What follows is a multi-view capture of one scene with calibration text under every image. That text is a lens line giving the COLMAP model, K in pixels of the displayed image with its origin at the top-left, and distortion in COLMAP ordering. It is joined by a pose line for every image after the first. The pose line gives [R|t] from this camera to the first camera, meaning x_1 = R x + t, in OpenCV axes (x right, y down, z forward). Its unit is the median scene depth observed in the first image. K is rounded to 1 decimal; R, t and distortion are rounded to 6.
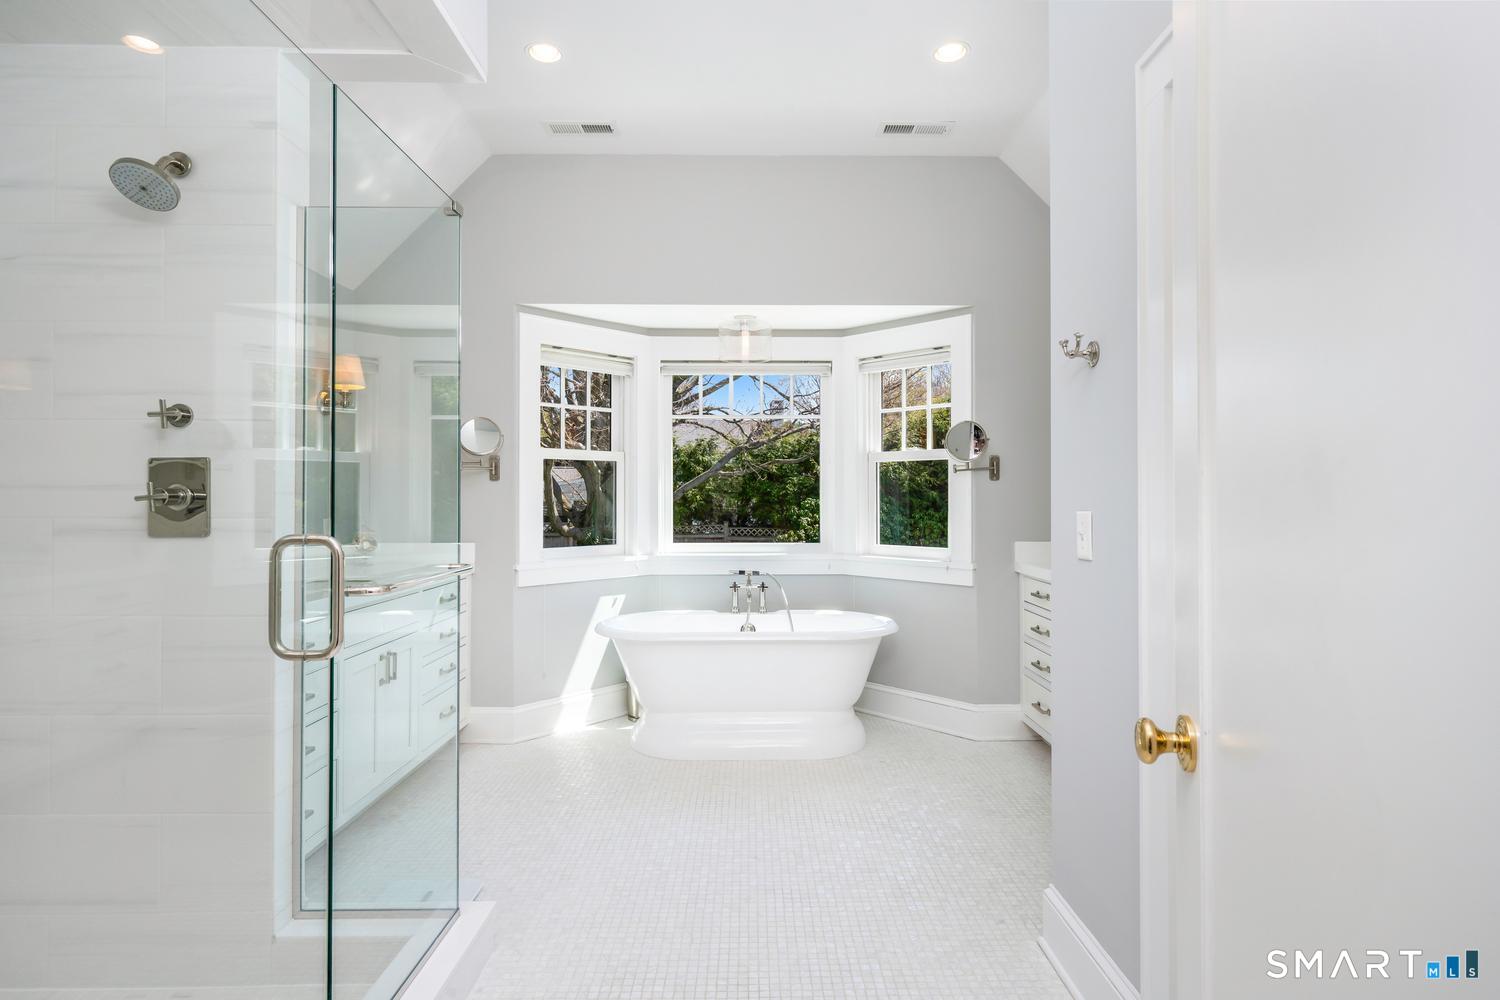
lens RADIAL K [[789.5, 0, 750.0], [0, 789.5, 500.0], [0, 0, 1]] dist [-0.000264, -0.000013]
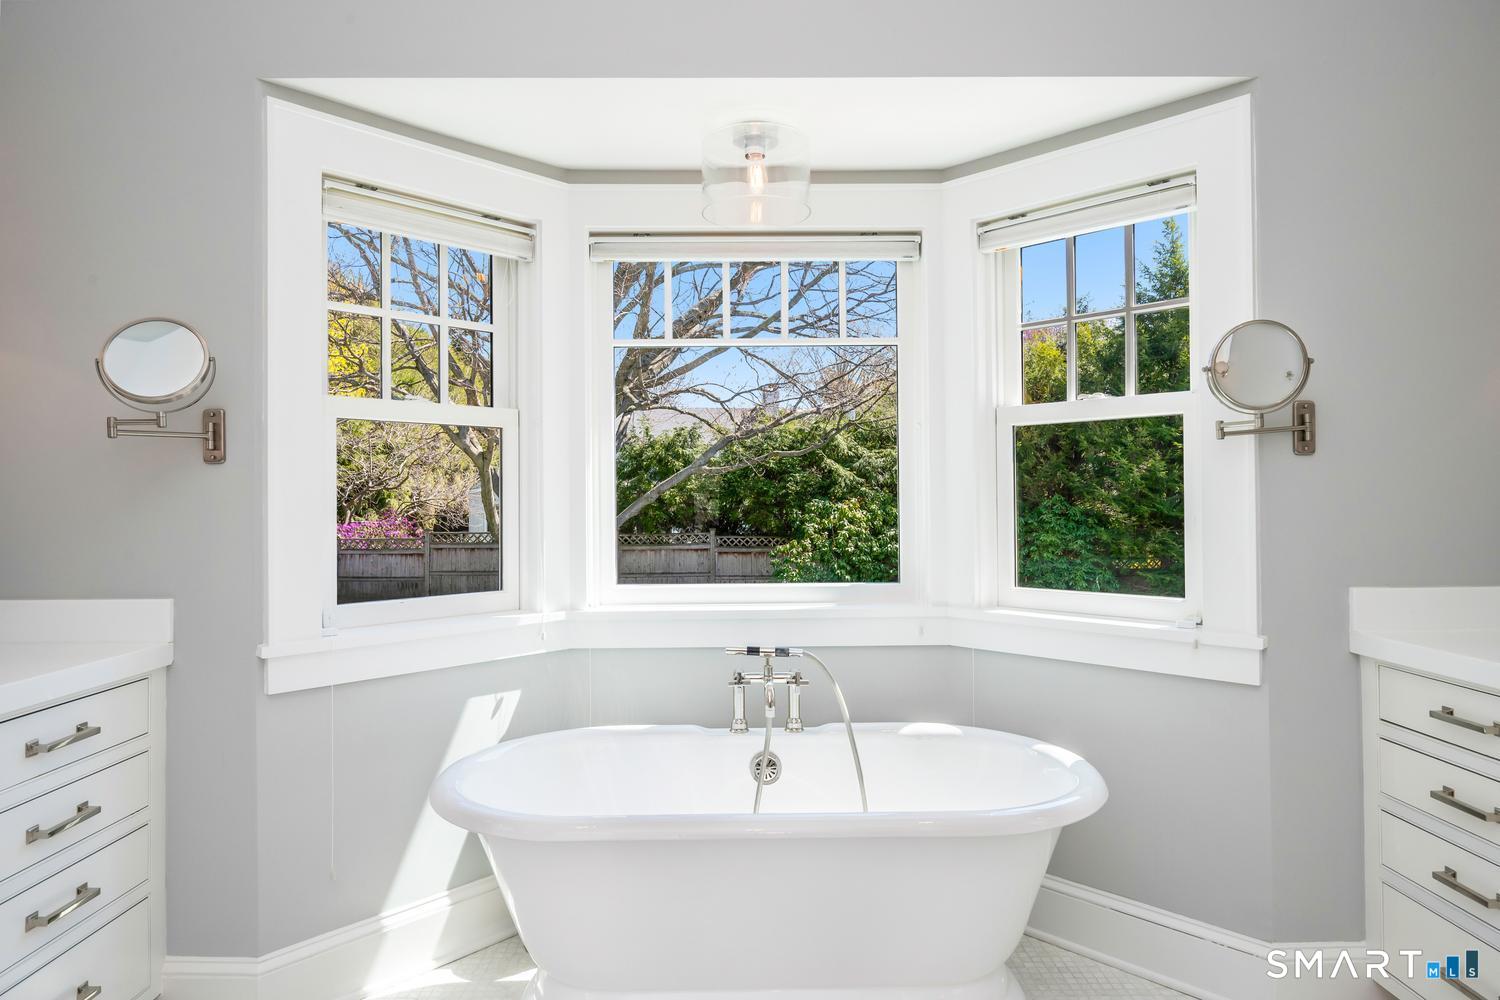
lens RADIAL K [[868.2, 0, 750.0], [0, 868.2, 500.0], [0, 0, 1]] dist [0.000499, 0.000061]
pose [[0.999864, -0.007318, 0.014813, -0.018385], [0.007356, 0.999970, -0.002480, 0.000378], [-0.014794, 0.002589, 0.999887, 0.438184]]
